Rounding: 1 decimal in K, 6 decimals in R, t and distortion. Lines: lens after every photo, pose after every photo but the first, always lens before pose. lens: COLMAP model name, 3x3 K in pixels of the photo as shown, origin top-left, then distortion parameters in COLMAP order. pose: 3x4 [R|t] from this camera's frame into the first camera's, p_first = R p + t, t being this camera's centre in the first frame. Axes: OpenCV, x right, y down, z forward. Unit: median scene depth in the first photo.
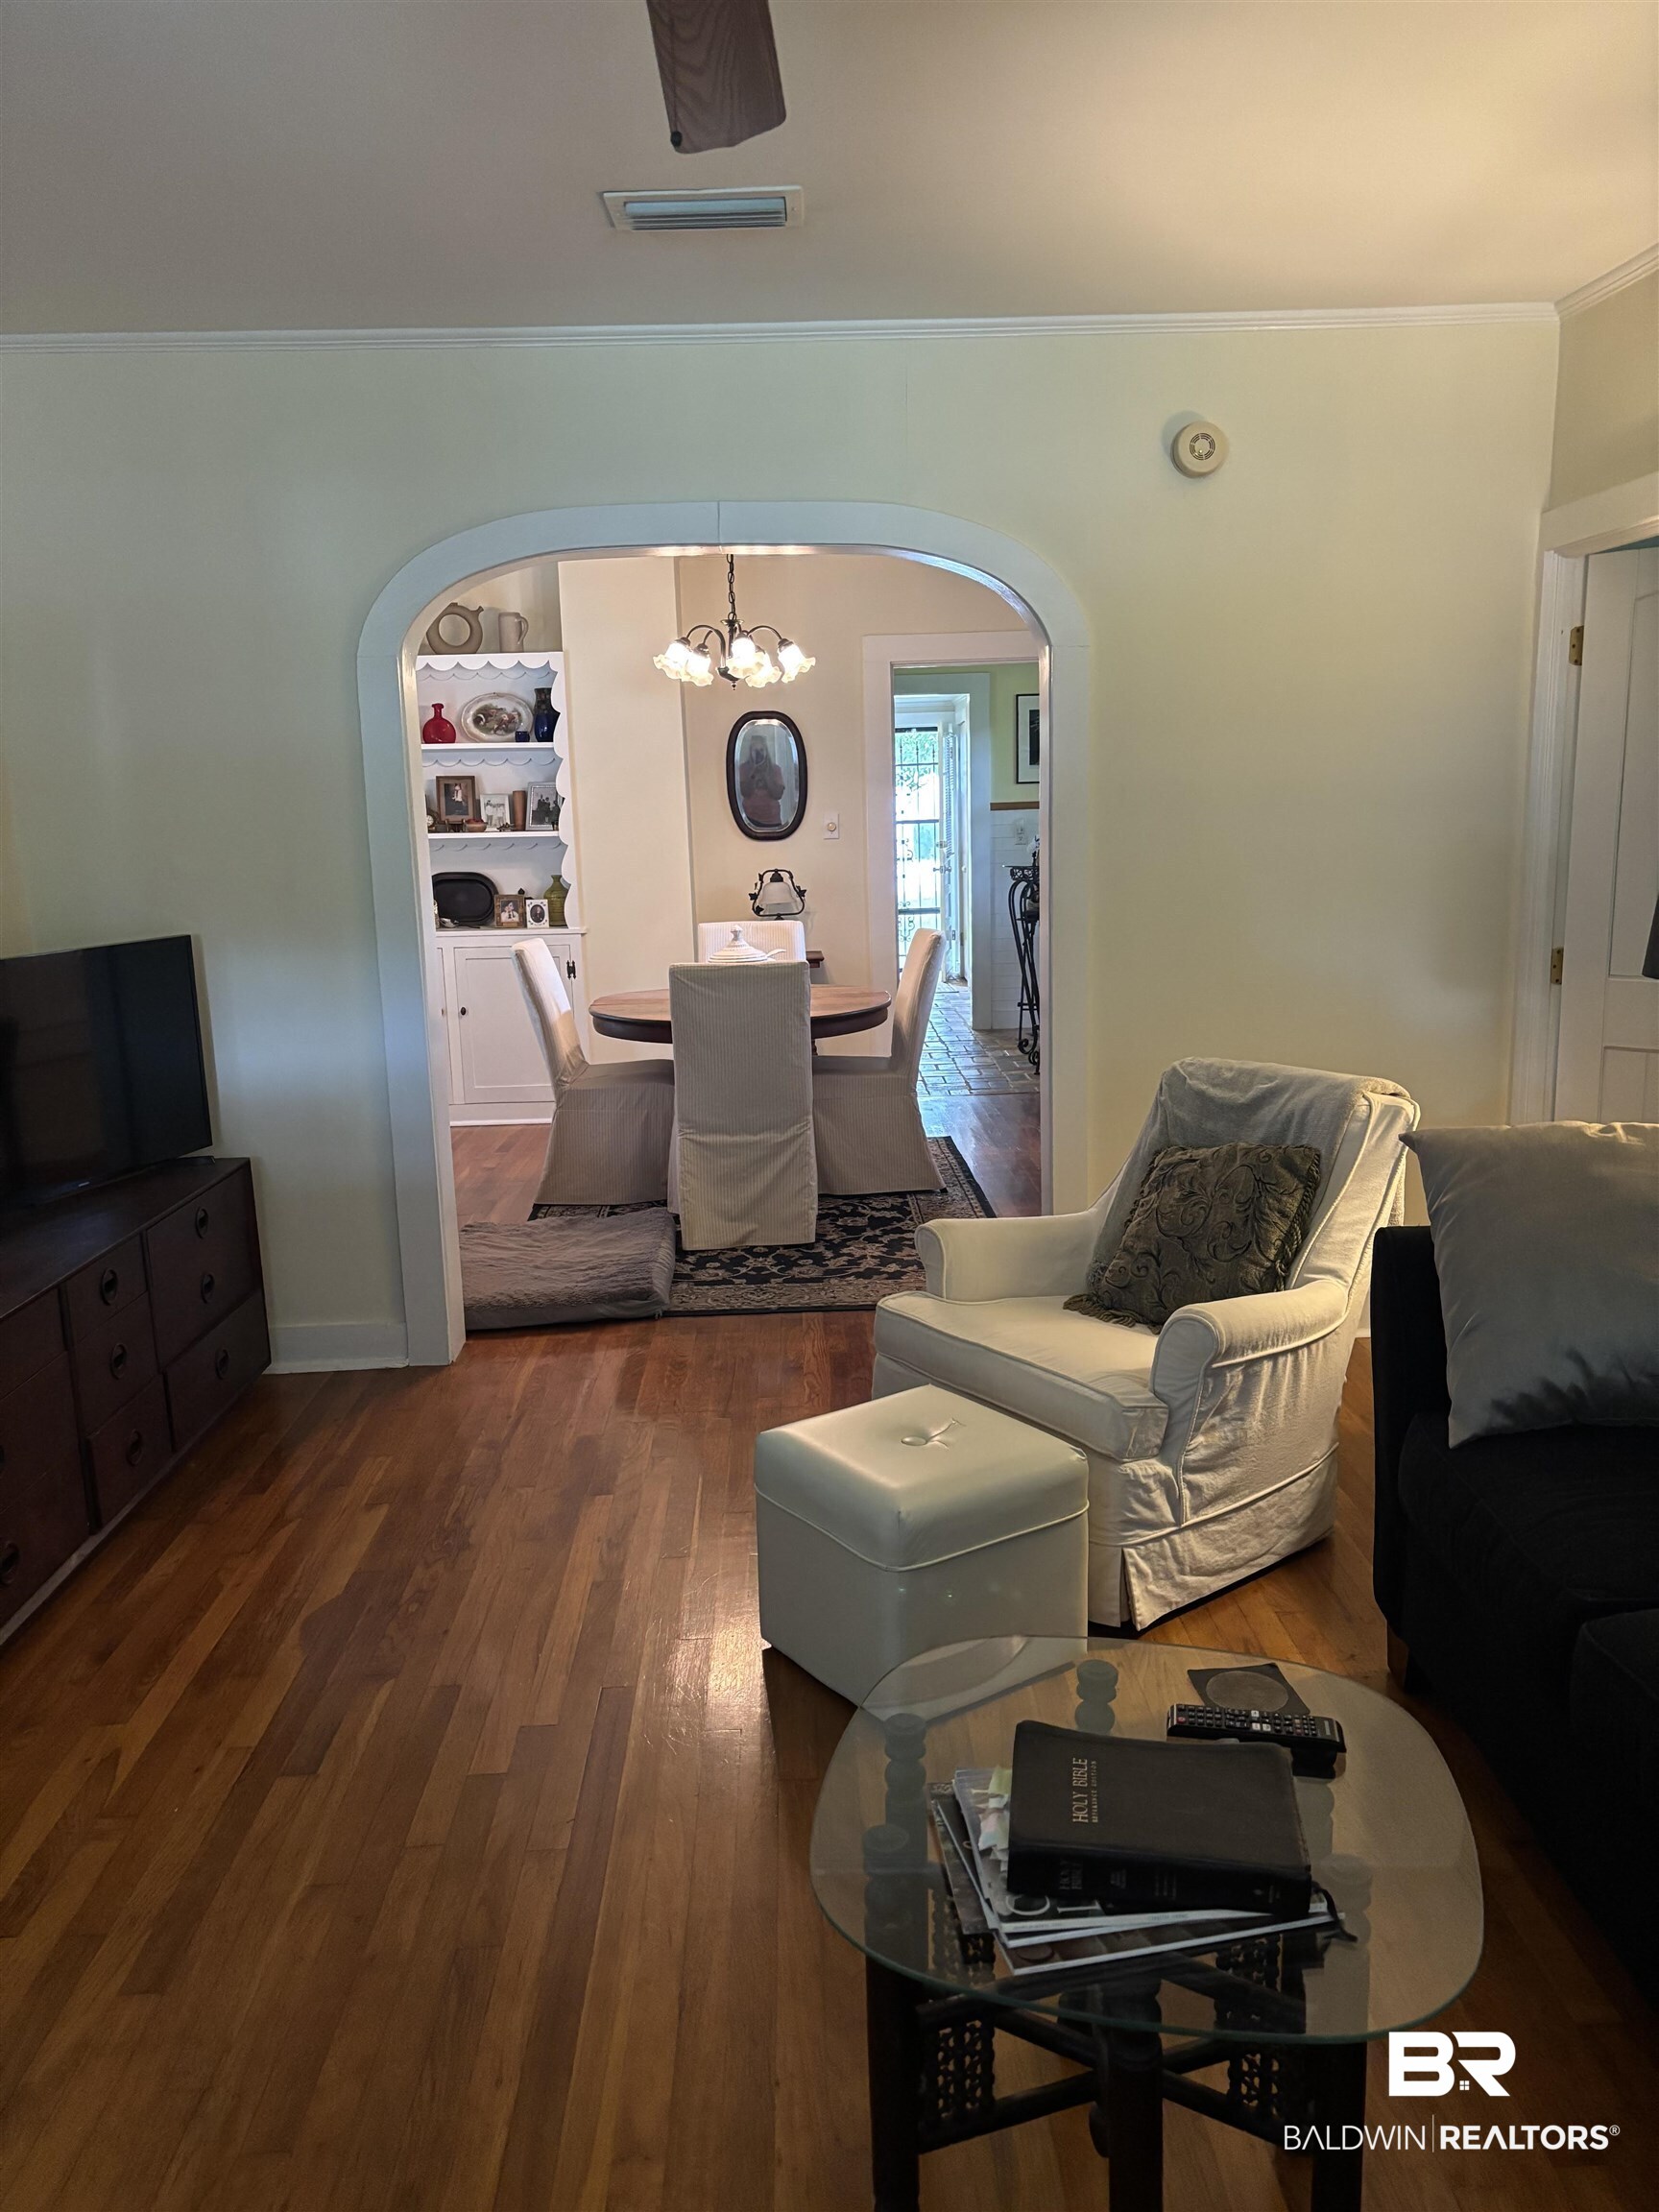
lens RADIAL K [[1672.8, 0, 832.7], [0, 1672.8, 1115.1], [0, 0, 1]] dist [0.046984, -0.050825]
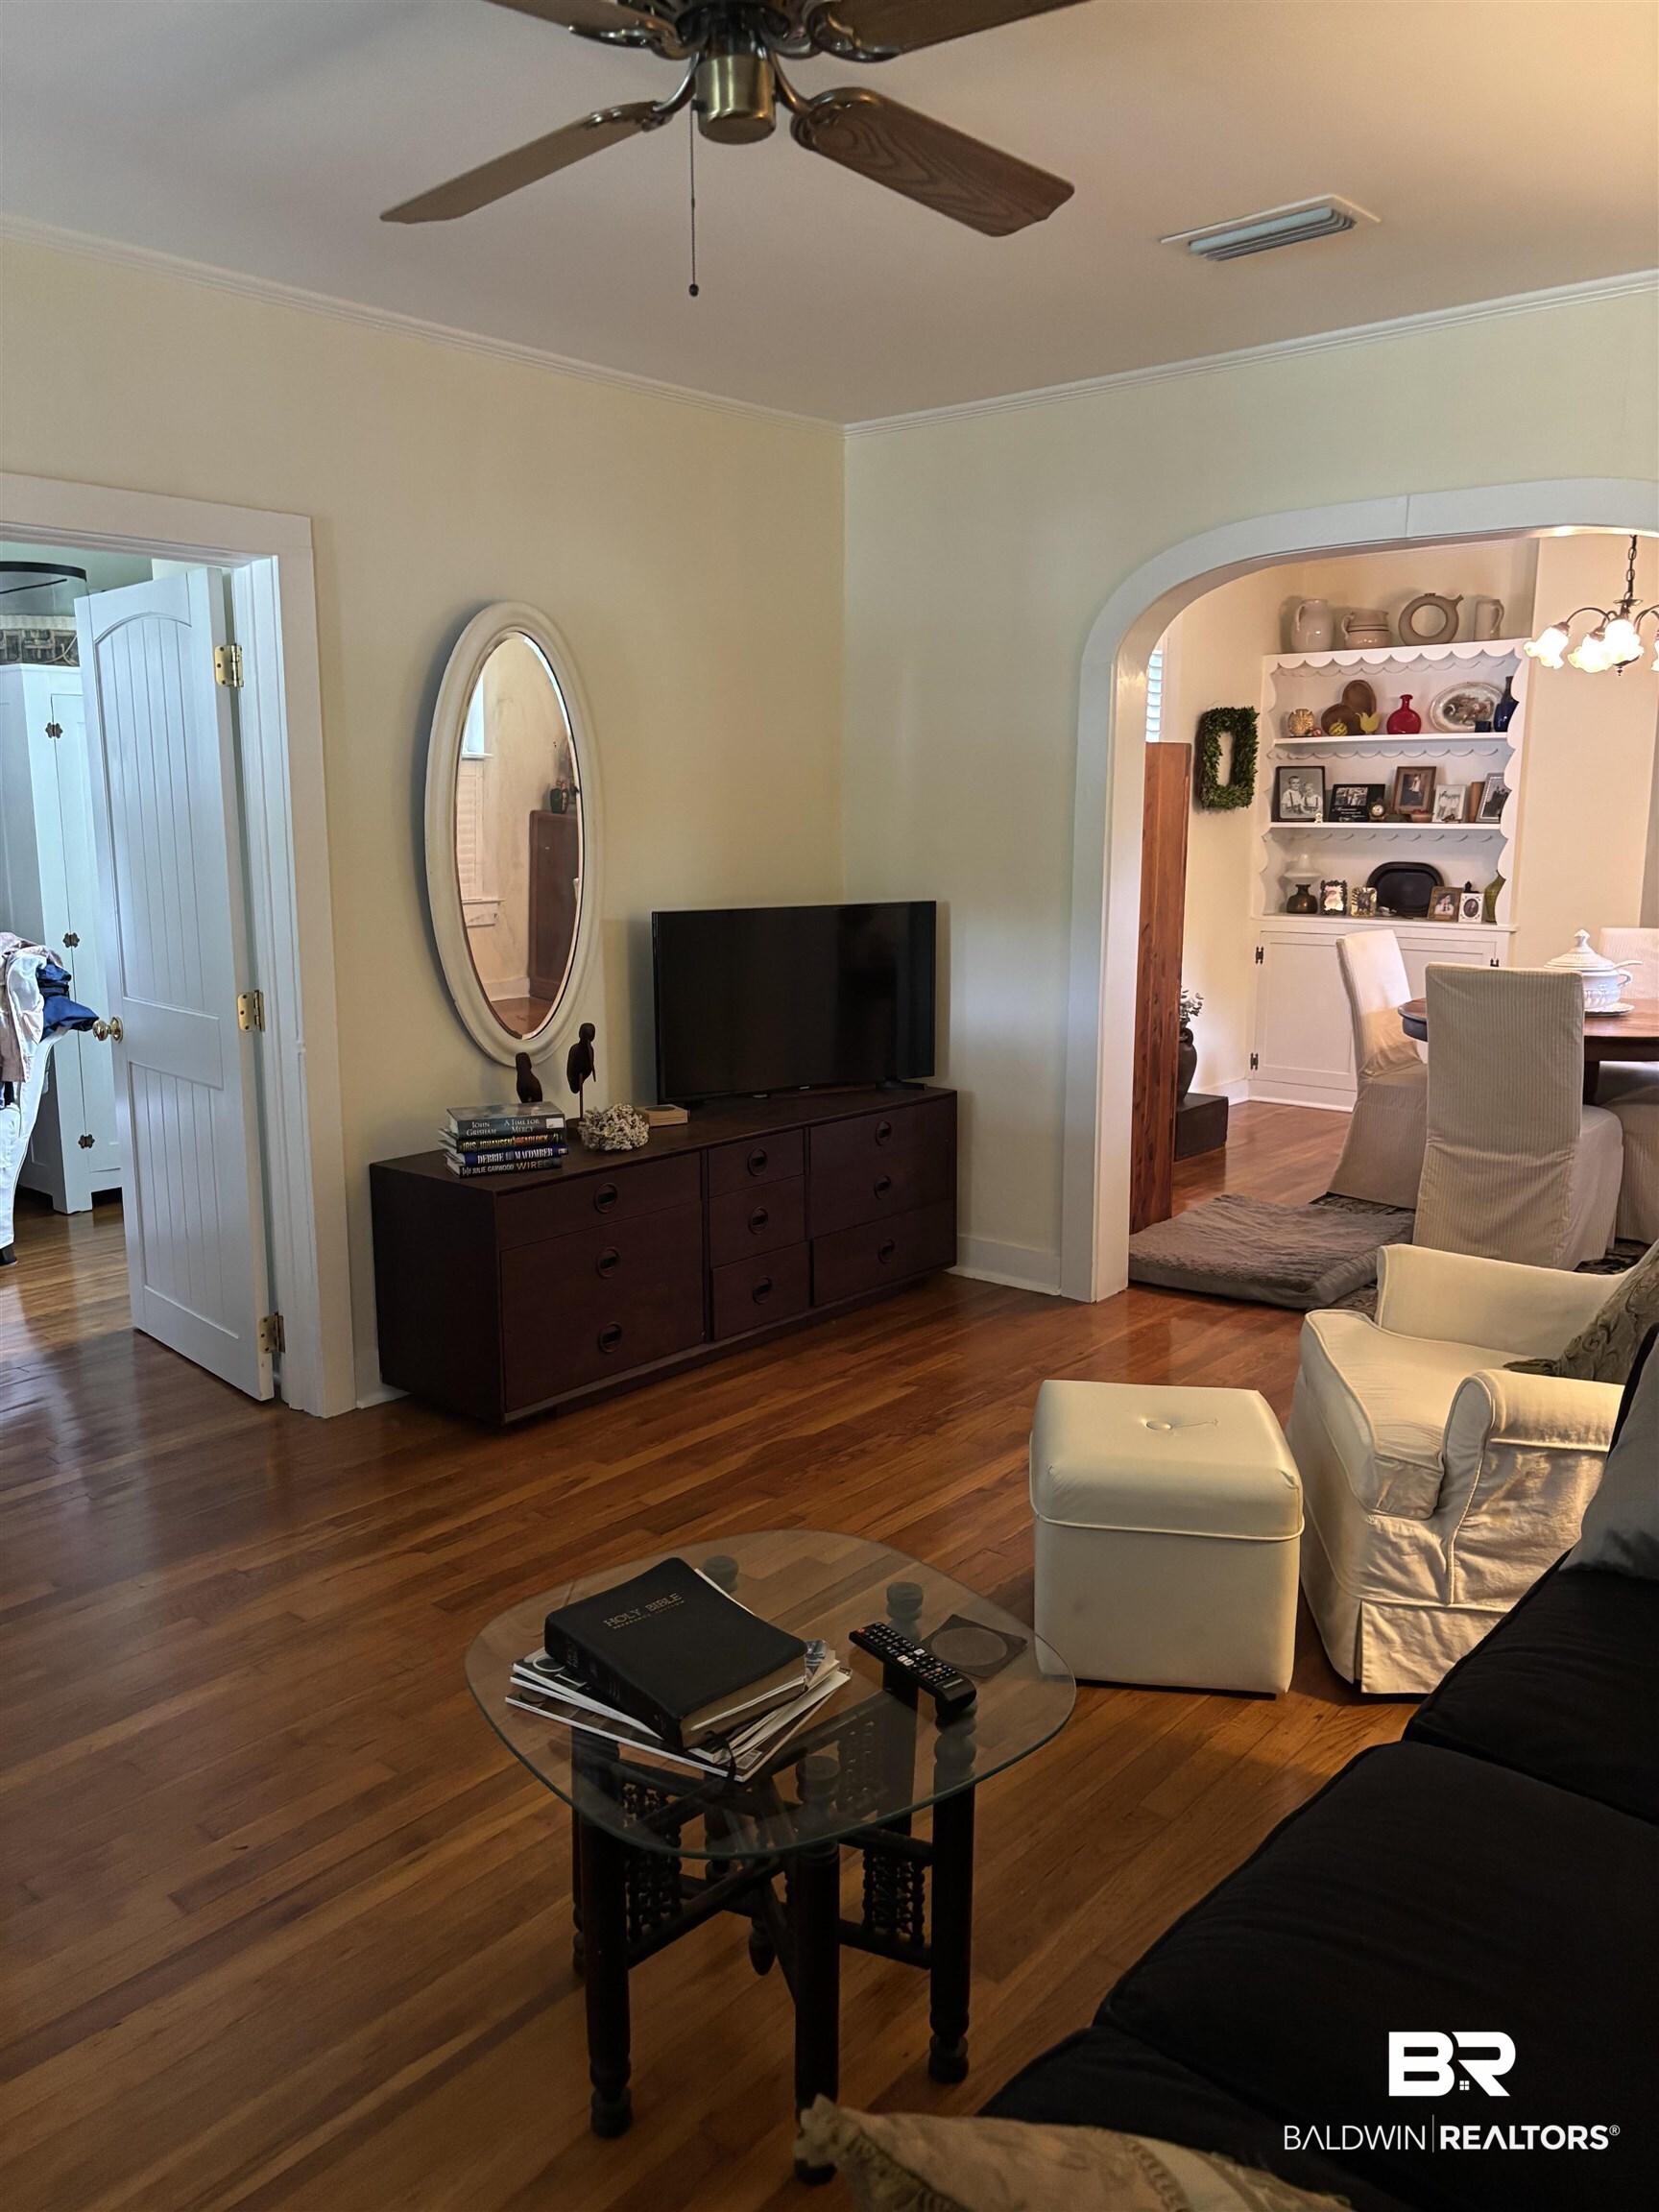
lens RADIAL K [[1672.8, 0, 826.3], [0, 1672.8, 1090.8], [0, 0, 1]] dist [0.046984, -0.050825]
pose [[0.740886, 0.140837, -0.656699, 0.255144], [-0.143358, 0.988395, 0.050237, -0.014464], [0.656153, 0.056923, 0.752478, 0.035792]]
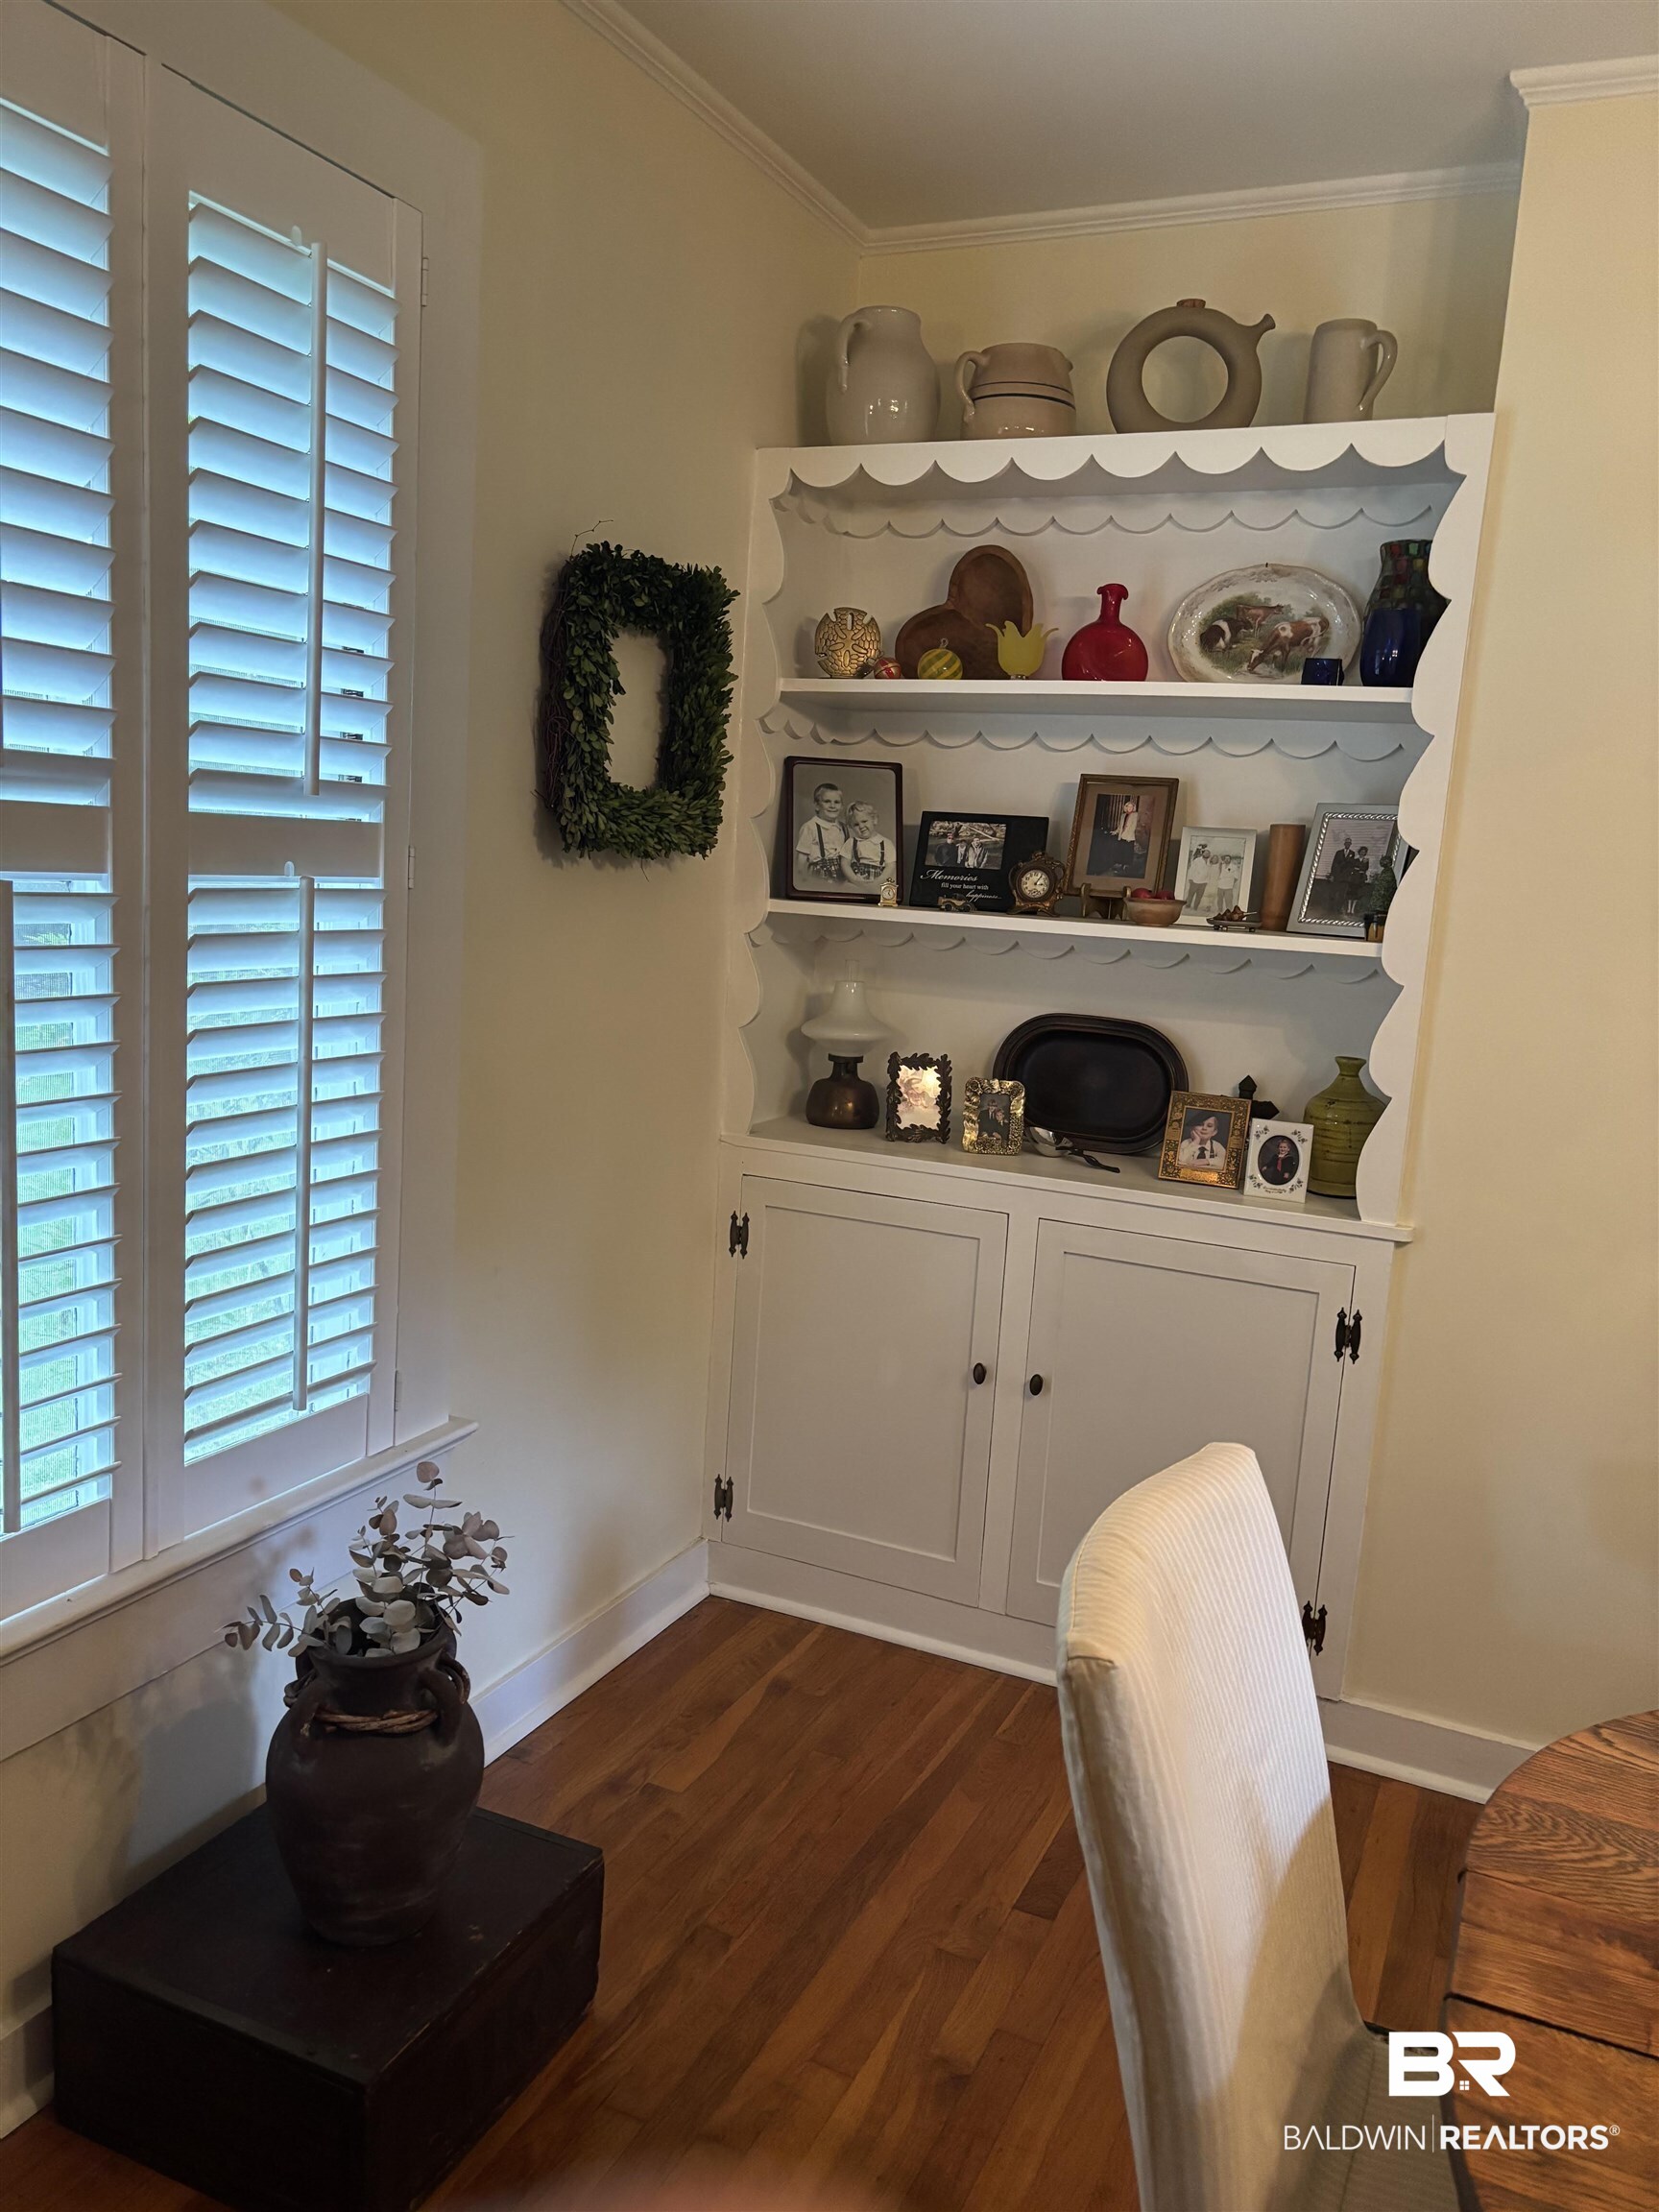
lens RADIAL K [[1672.8, 0, 779.5], [0, 1672.8, 1147.9], [0, 0, 1]] dist [0.046984, -0.050825]
pose [[0.879302, 0.158273, -0.449197, -0.137078], [-0.166882, 0.985760, 0.020657, -0.142643], [0.446070, 0.056799, 0.893194, 0.793314]]
